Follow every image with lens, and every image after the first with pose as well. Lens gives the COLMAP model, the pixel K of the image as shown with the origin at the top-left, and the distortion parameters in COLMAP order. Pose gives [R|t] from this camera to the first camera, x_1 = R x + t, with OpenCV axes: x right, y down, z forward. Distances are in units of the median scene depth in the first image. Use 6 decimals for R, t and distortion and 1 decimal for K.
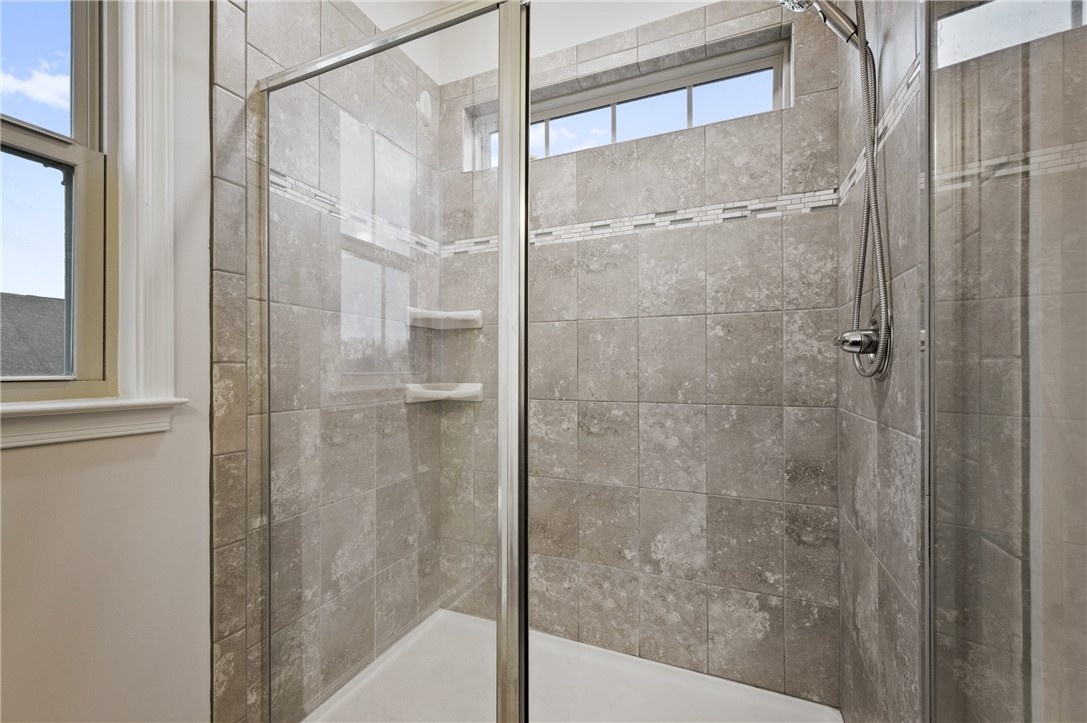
lens RADIAL K [[437.2, 0, 539.9], [0, 437.2, 367.9], [0, 0, 1]] dist [0.000146, -0.000117]
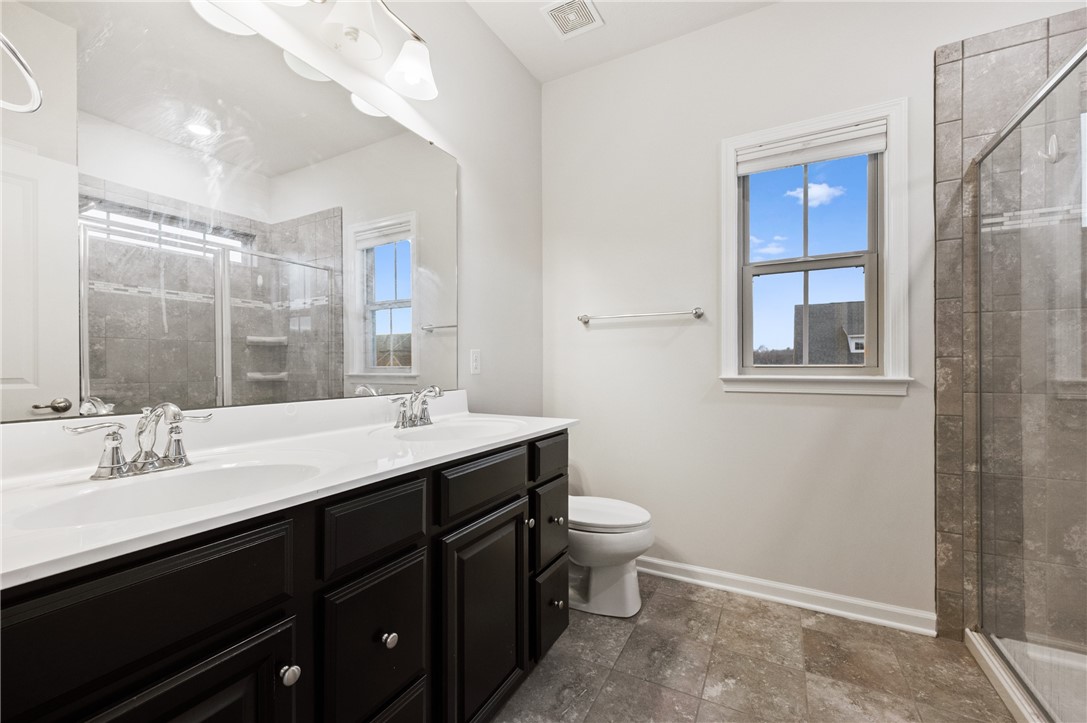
lens RADIAL K [[437.2, 0, 539.0], [0, 437.2, 363.5], [0, 0, 1]] dist [0.000146, -0.000117]
pose [[-0.099060, 0.002681, -0.995078, 0.924091], [0.007988, 0.999966, 0.001899, -0.003502], [0.995049, -0.007760, -0.099078, -0.273524]]
